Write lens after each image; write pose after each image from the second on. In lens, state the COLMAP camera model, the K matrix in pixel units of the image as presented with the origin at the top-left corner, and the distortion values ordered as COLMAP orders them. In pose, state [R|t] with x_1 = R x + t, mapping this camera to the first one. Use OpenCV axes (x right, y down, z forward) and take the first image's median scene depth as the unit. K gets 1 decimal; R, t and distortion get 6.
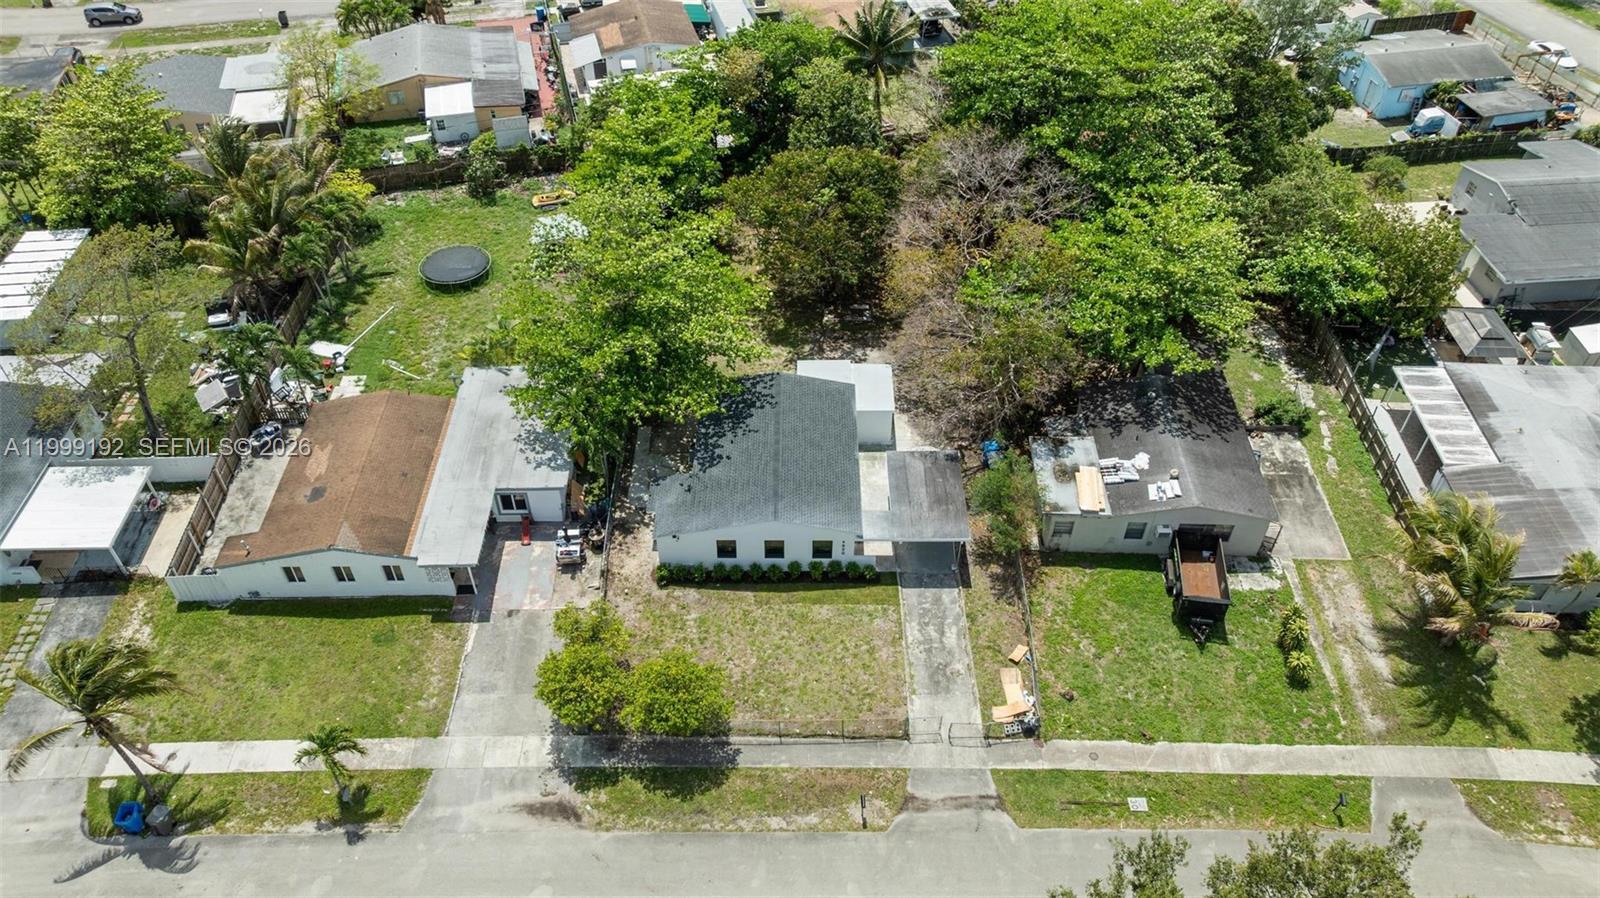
lens RADIAL K [[1131.5, 0, 800.9], [0, 1131.5, 447.4], [0, 0, 1]] dist [-0.023330, 0.012850]
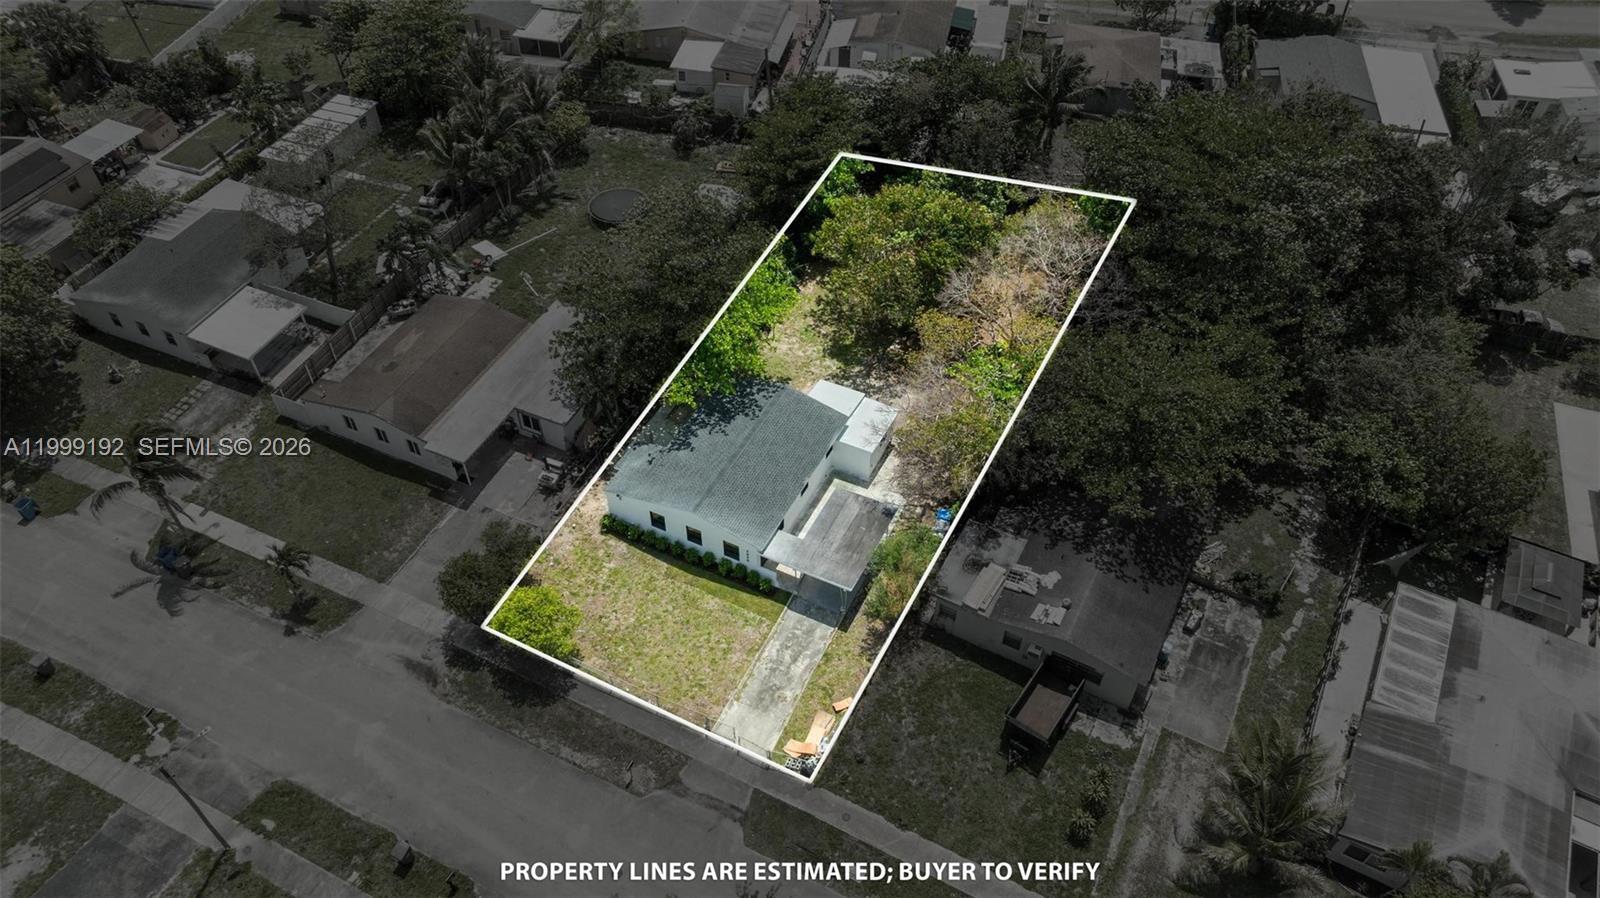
lens RADIAL K [[1131.5, 0, 799.9], [0, 1131.5, 447.2], [0, 0, 1]] dist [-0.023330, 0.012850]
pose [[0.895249, 0.322300, -0.307655, 0.389057], [-0.303529, 0.946630, 0.108449, -0.147881], [0.326189, -0.003707, 0.945297, -0.034077]]
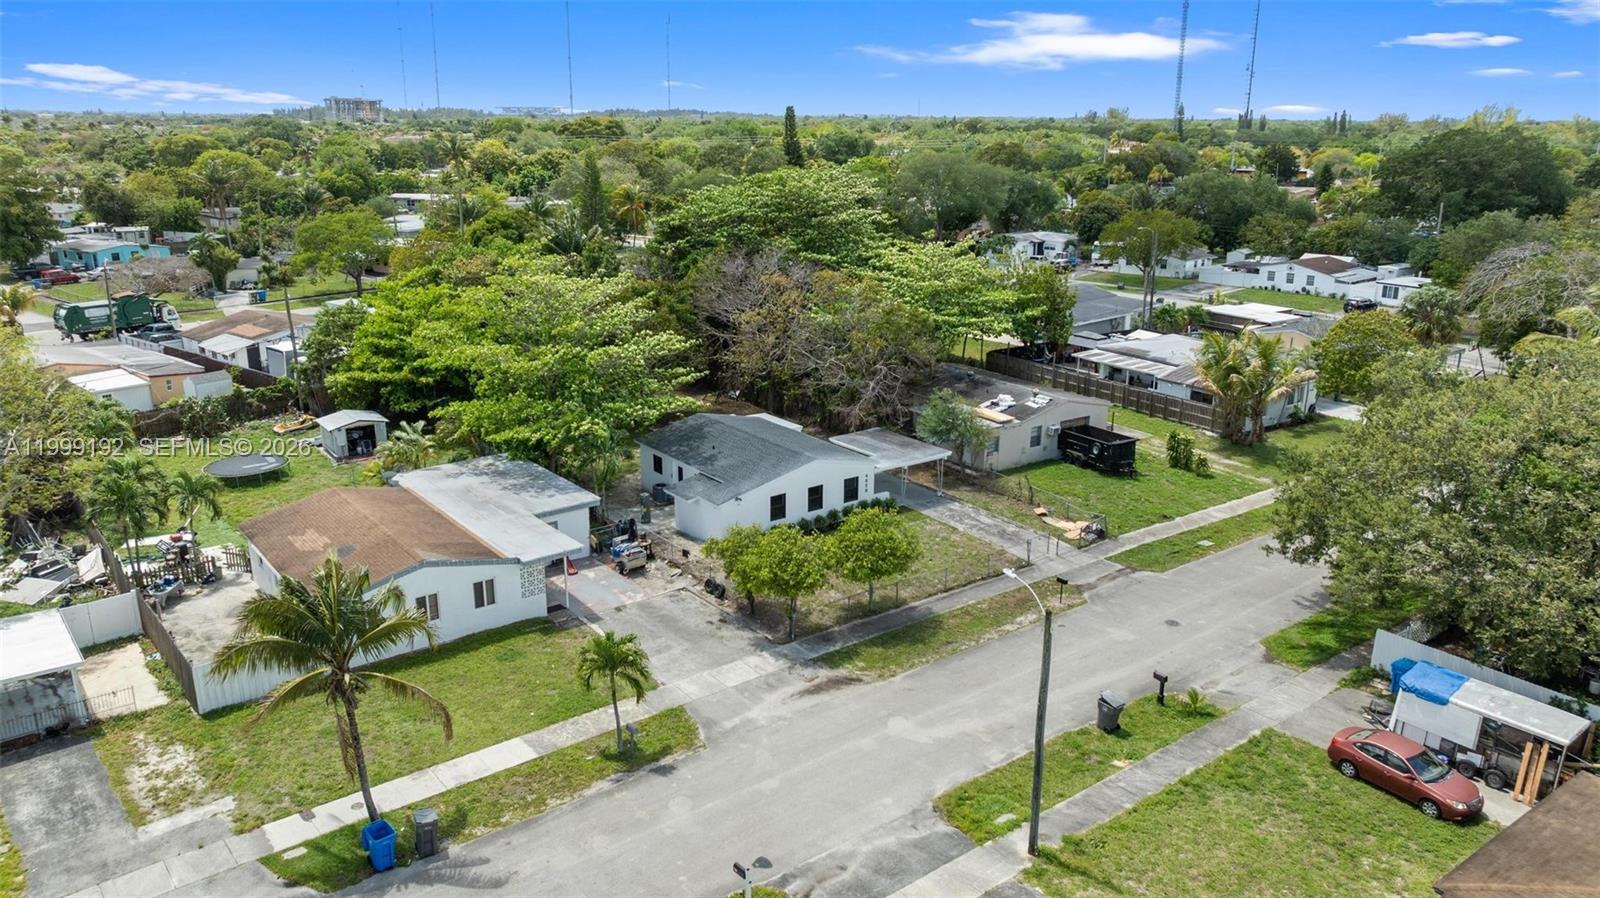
lens RADIAL K [[1131.5, 0, 804.8], [0, 1131.5, 453.5], [0, 0, 1]] dist [-0.023330, 0.012850]
pose [[0.799798, -0.175524, 0.574033, -0.618208], [0.408620, 0.859721, -0.306448, 0.367847], [-0.439719, 0.479658, 0.759325, 0.194152]]
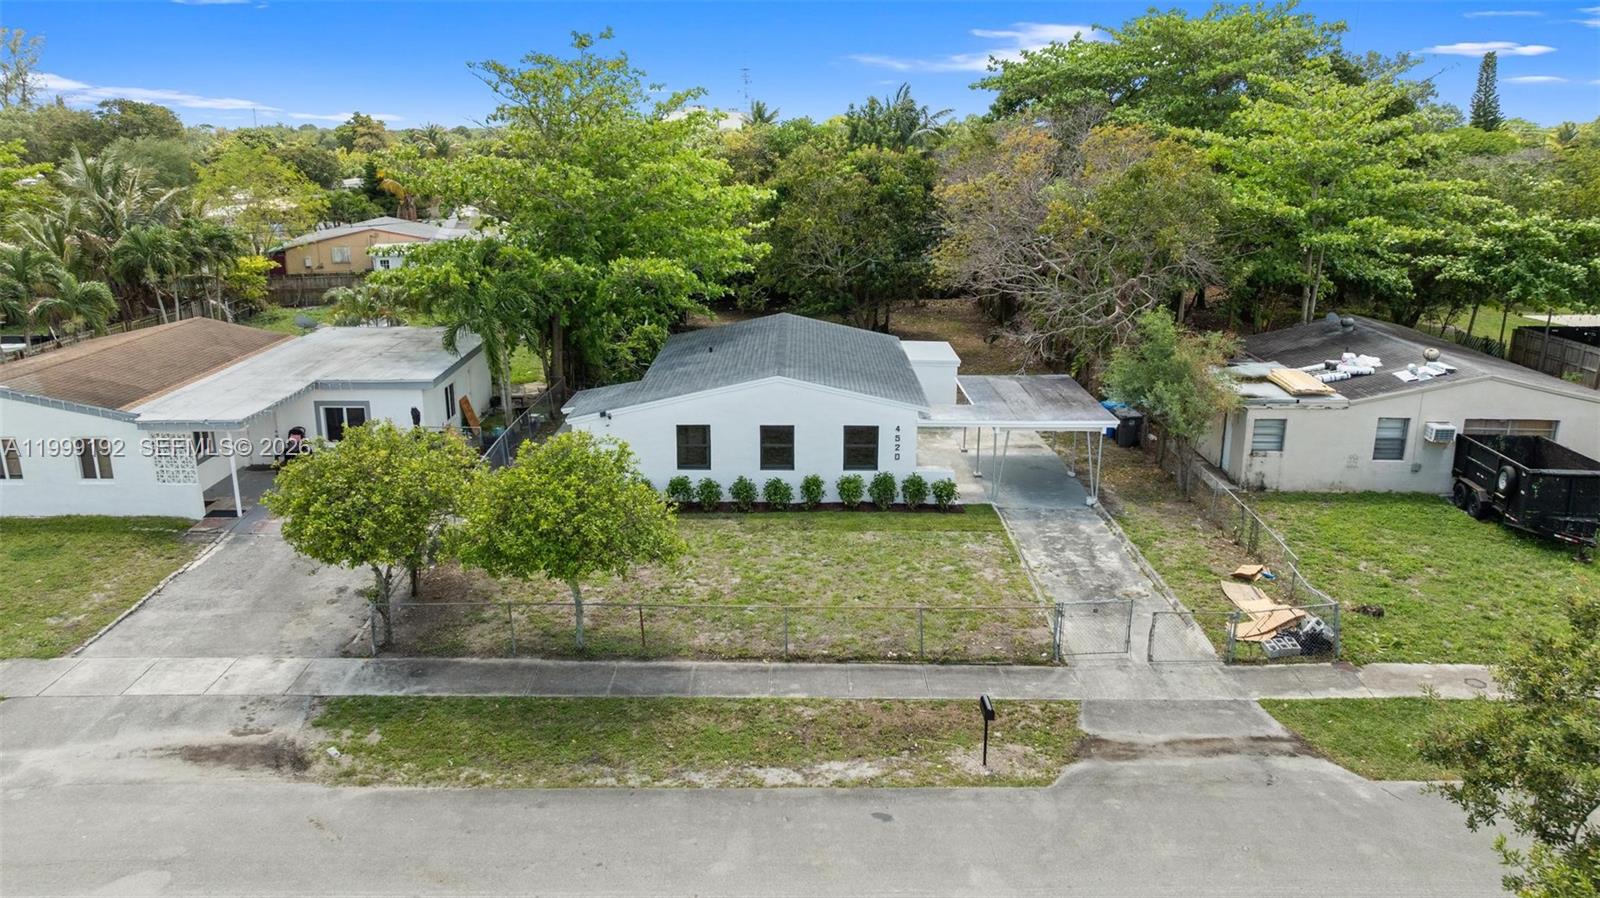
lens RADIAL K [[1131.5, 0, 802.1], [0, 1131.5, 438.6], [0, 0, 1]] dist [-0.023330, 0.012850]
pose [[0.999995, -0.003143, 0.000183, -0.010807], [0.002863, 0.883630, -0.468177, 0.352712], [0.001310, 0.468175, 0.883635, 0.489573]]
